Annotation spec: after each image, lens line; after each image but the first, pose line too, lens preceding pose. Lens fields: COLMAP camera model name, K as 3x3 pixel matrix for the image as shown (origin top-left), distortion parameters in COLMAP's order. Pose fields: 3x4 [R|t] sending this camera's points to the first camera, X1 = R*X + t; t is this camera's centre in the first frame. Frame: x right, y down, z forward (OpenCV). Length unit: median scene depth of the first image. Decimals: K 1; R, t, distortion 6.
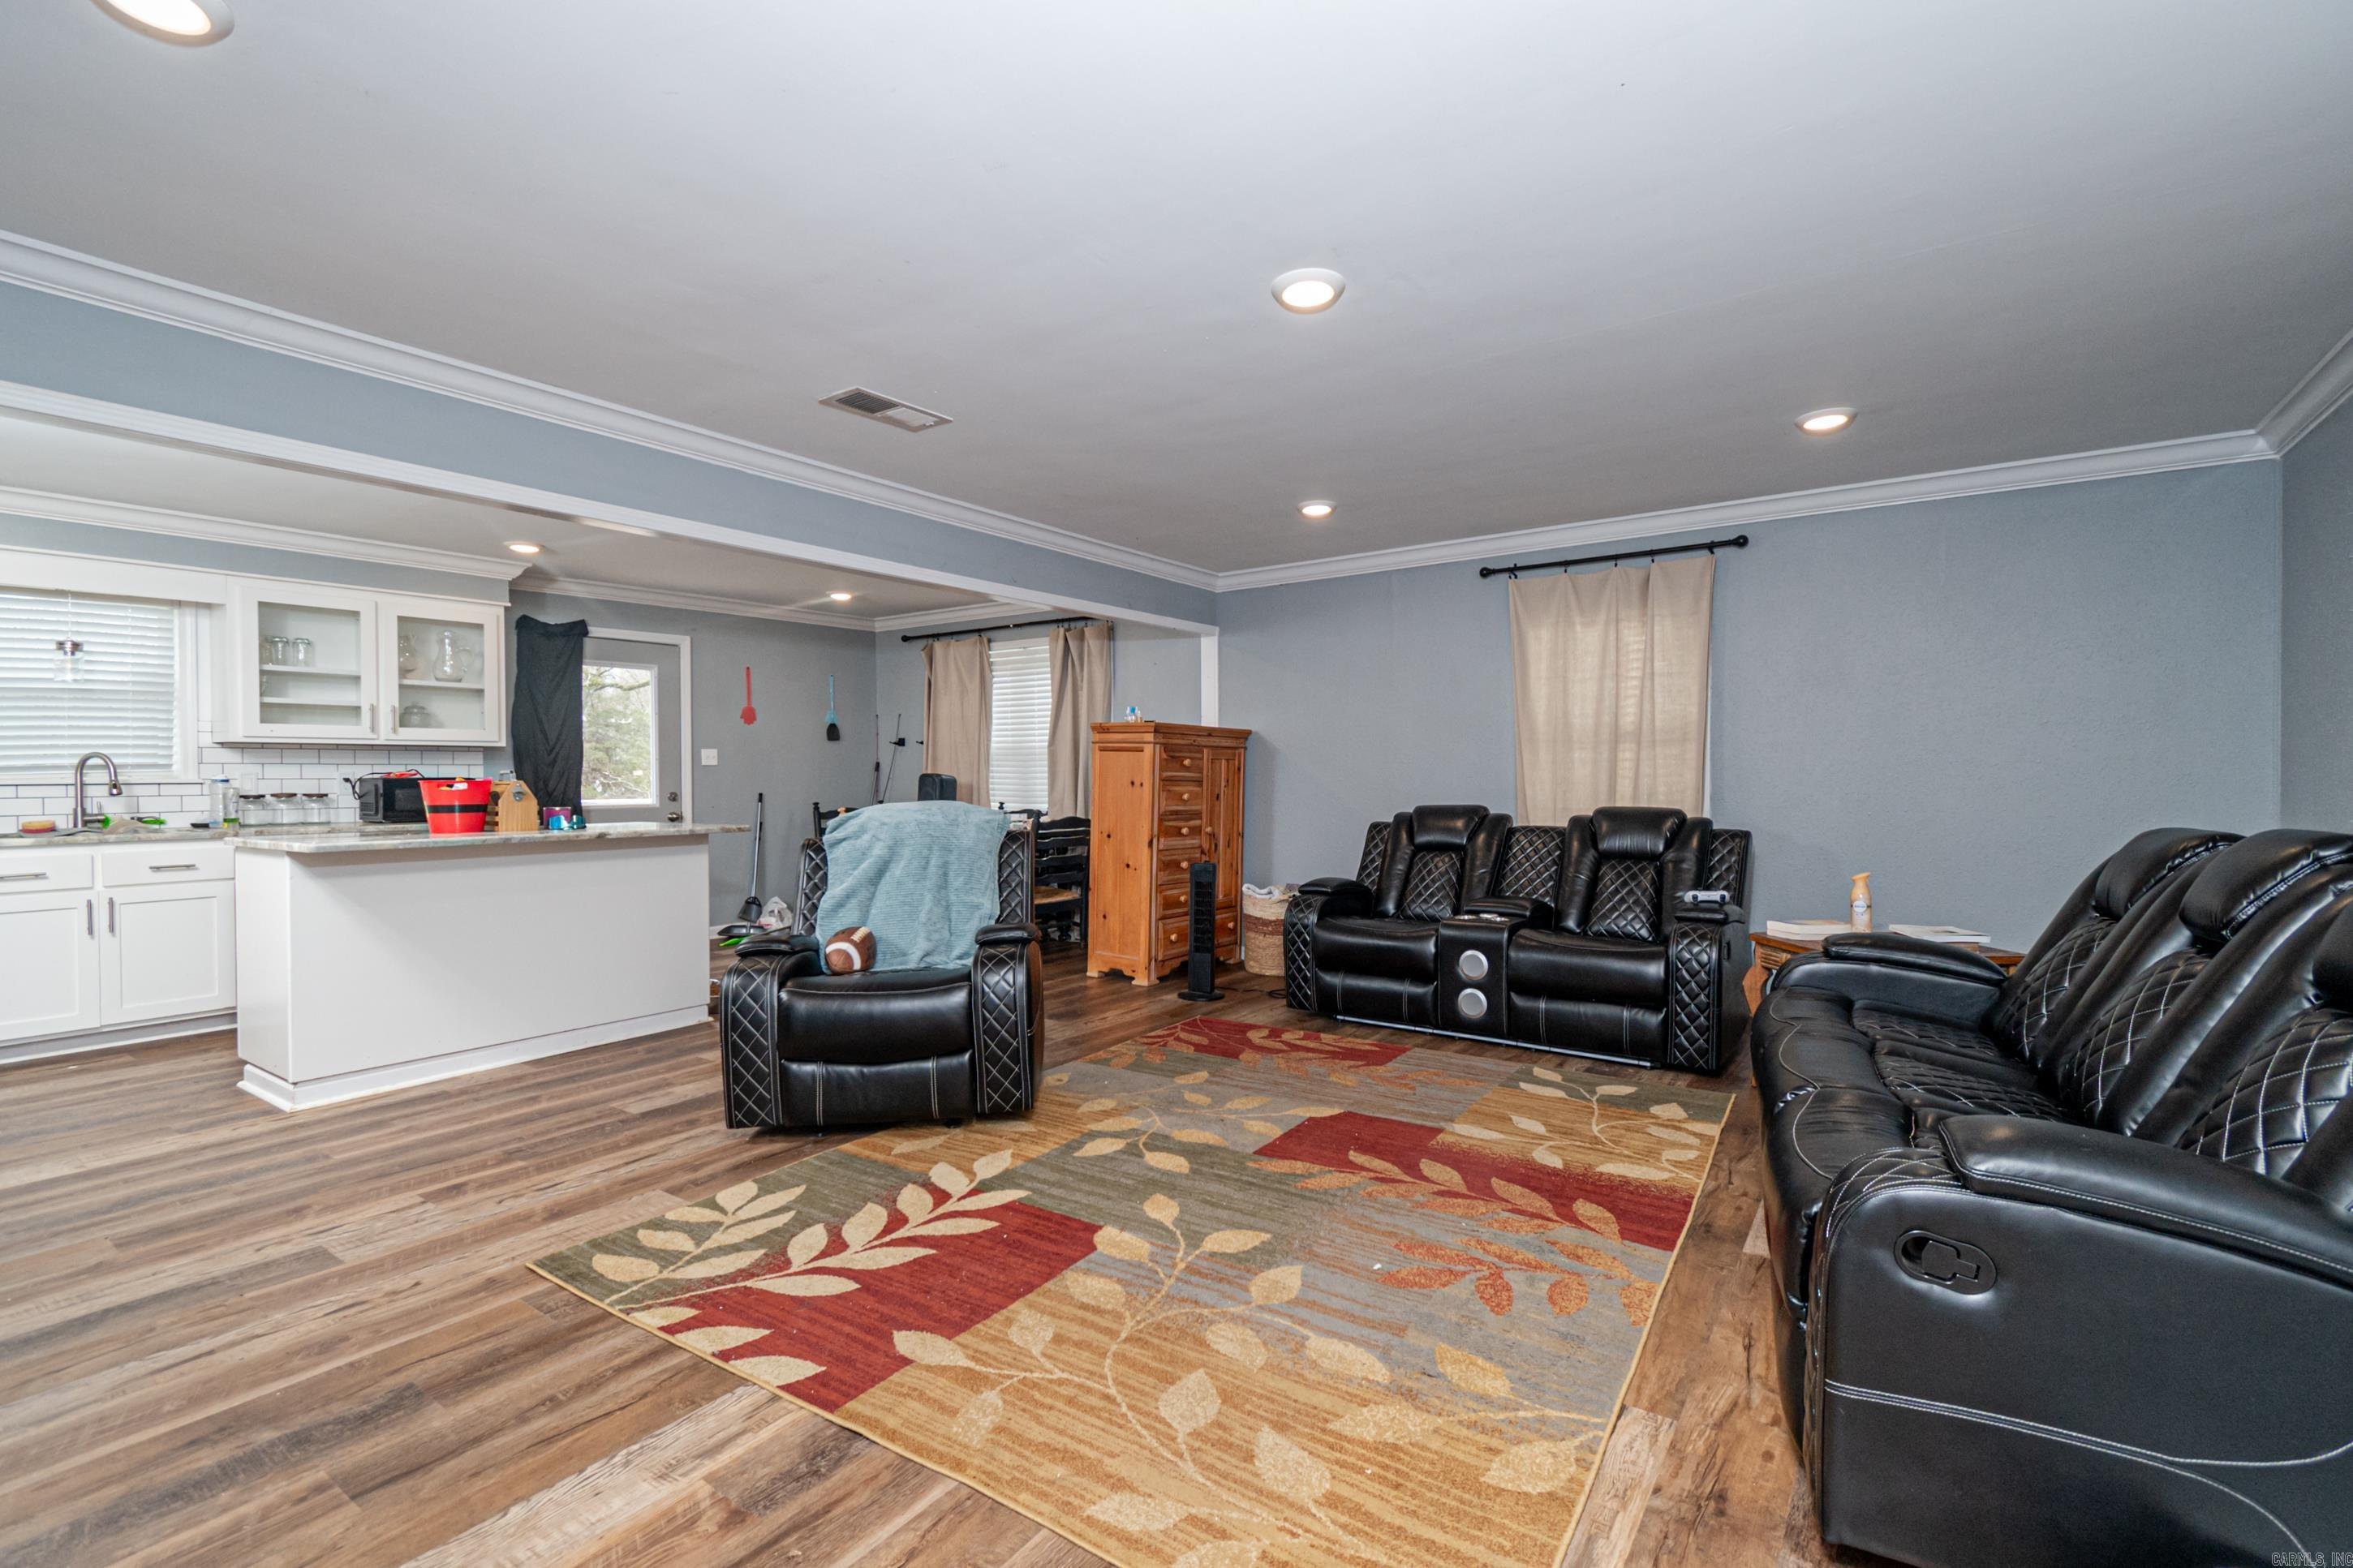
lens RADIAL K [[1047.8, 0, 1177.0], [0, 1047.8, 789.3], [0, 0, 1]] dist [0.000569, -0.002365]
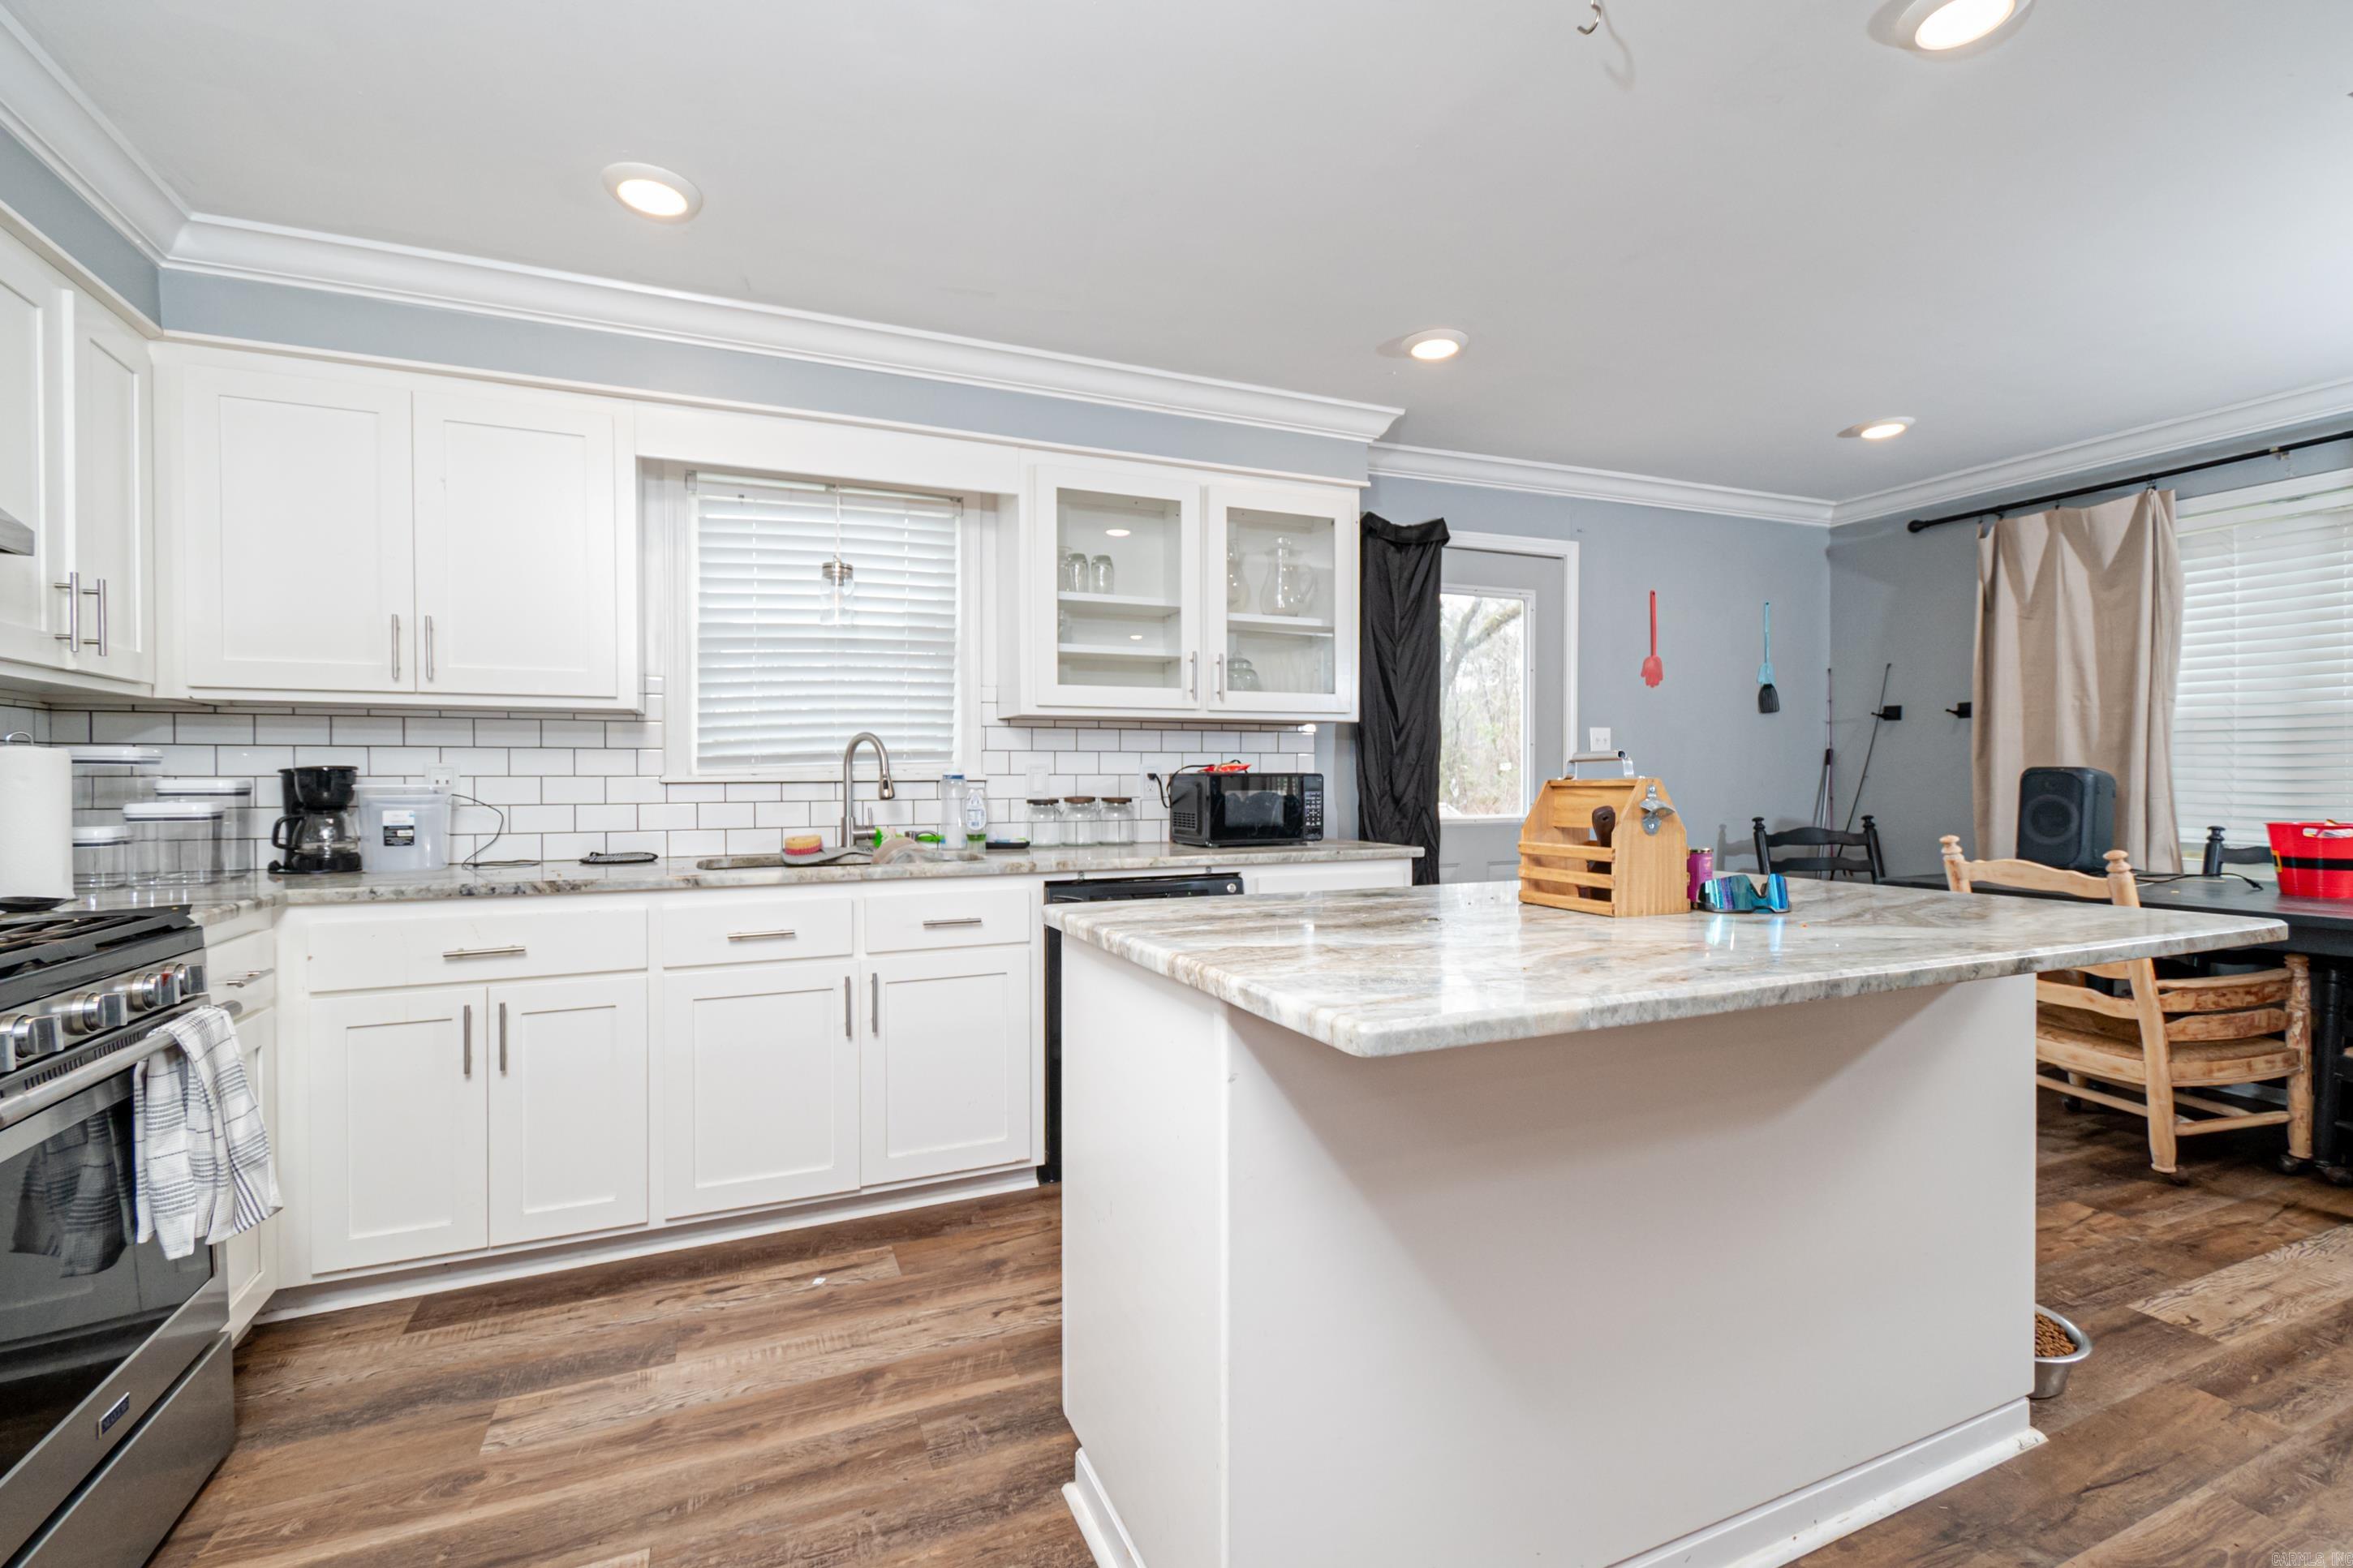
lens RADIAL K [[1047.8, 0, 1165.6], [0, 1047.8, 780.6], [0, 0, 1]] dist [0.000569, -0.002365]
pose [[0.848026, 0.007316, -0.529904, -0.462422], [-0.009094, 0.999958, -0.000748, -0.006037], [0.529877, 0.005453, 0.848057, 0.476695]]
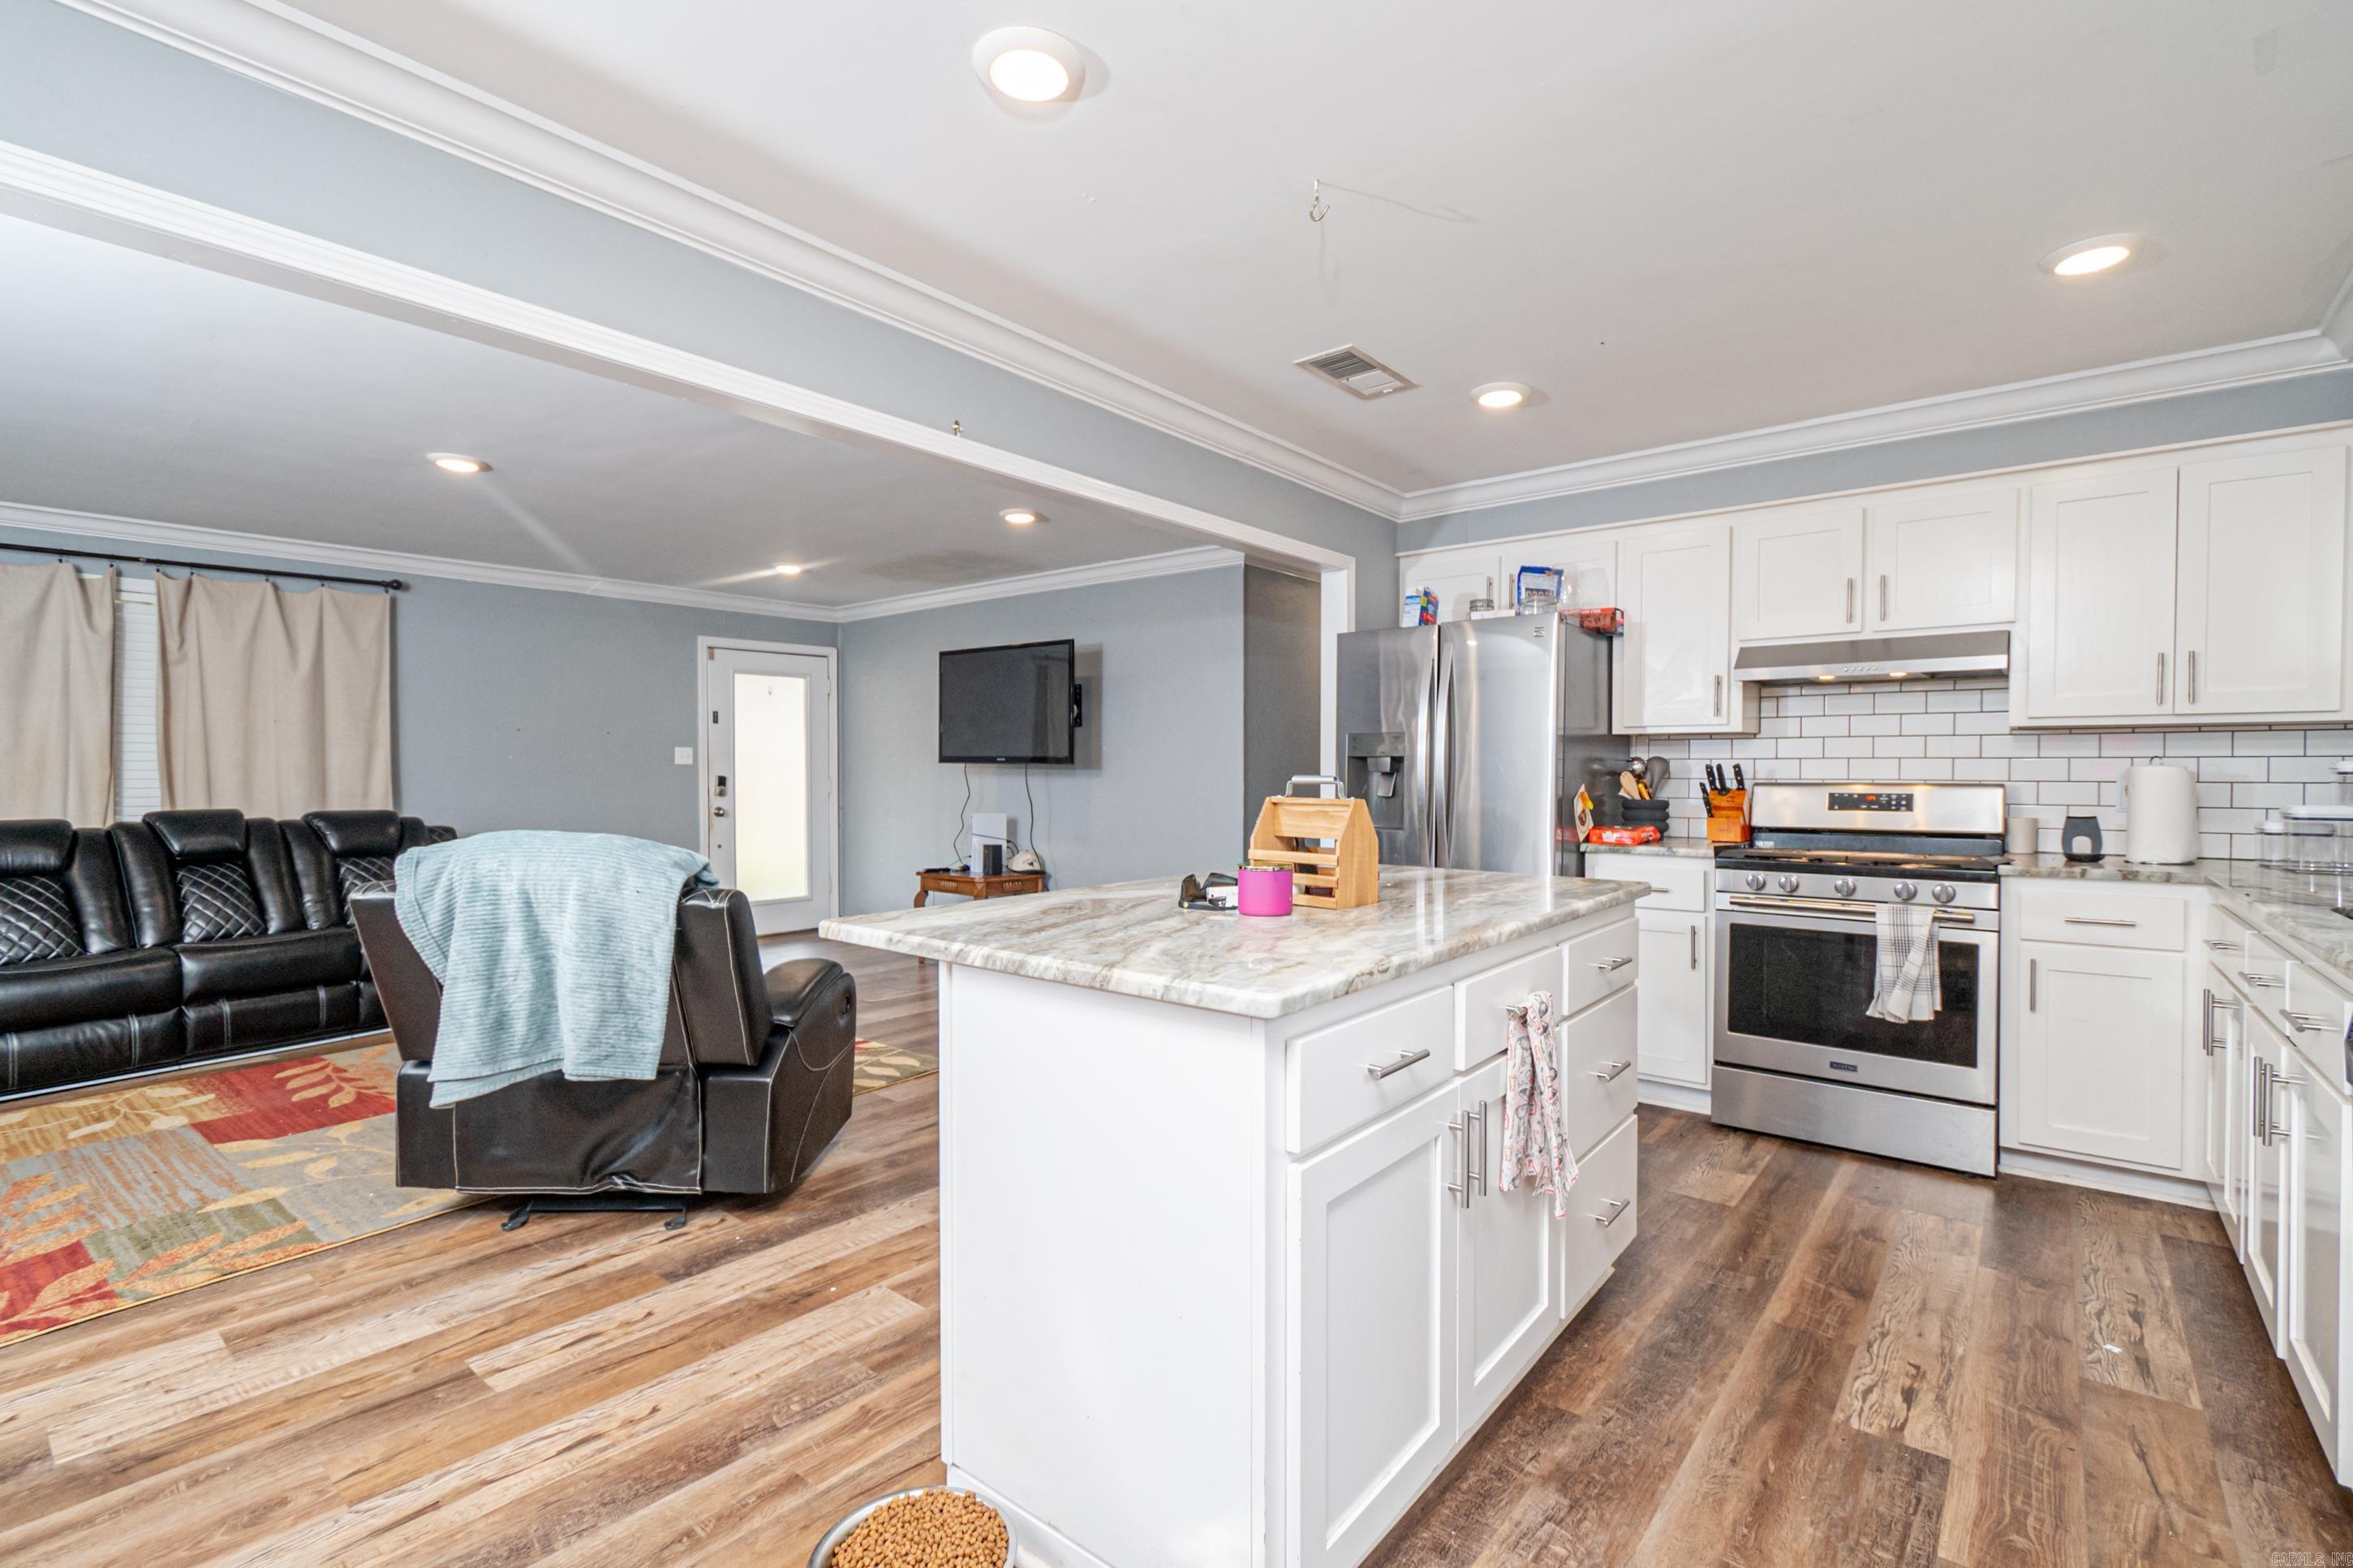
lens RADIAL K [[1047.8, 0, 1180.3], [0, 1047.8, 784.6], [0, 0, 1]] dist [0.000569, -0.002365]
pose [[-0.997379, 0.008801, 0.071815, -0.507459], [0.010380, 0.999712, 0.021645, -0.024381], [-0.071603, 0.022334, -0.997183, 1.417692]]
